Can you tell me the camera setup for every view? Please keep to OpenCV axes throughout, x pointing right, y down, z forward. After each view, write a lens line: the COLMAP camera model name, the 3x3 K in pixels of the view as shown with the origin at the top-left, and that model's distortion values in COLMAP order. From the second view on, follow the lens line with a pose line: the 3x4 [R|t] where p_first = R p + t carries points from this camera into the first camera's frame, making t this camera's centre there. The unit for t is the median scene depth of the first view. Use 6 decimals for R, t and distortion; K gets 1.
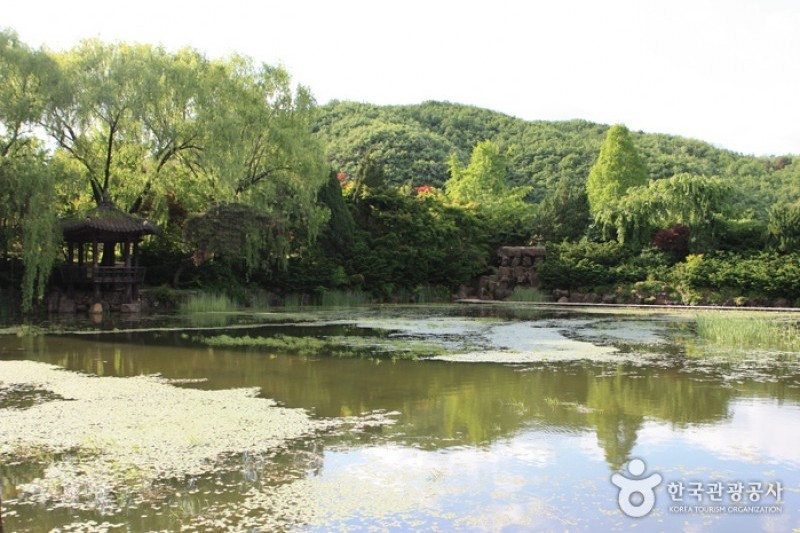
lens RADIAL K [[884.5, 0, 400.0], [0, 884.5, 266.5], [0, 0, 1]] dist [-0.089186, -0.004775]
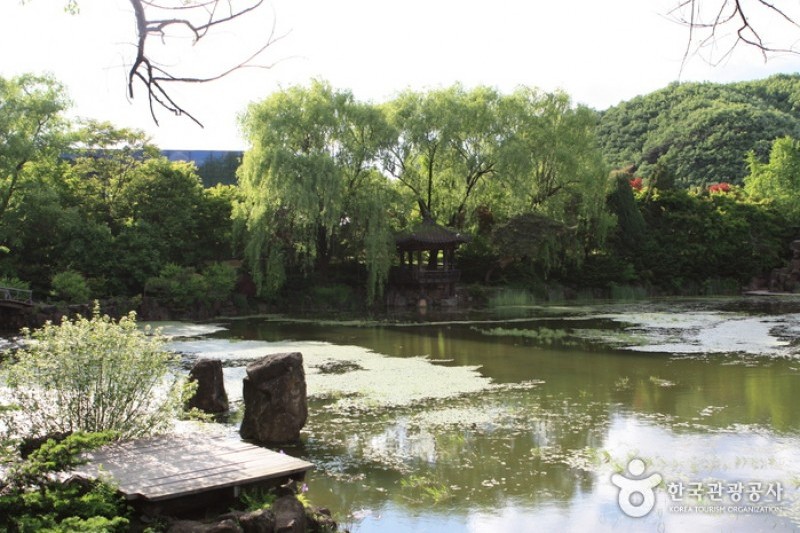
lens RADIAL K [[884.5, 0, 400.0], [0, 884.5, 266.5], [0, 0, 1]] dist [-0.089186, -0.004775]
pose [[0.921974, -0.014716, -0.386973, 0.089895], [0.022392, 0.999632, 0.015335, -0.019171], [0.386604, -0.022803, 0.921964, -0.144529]]
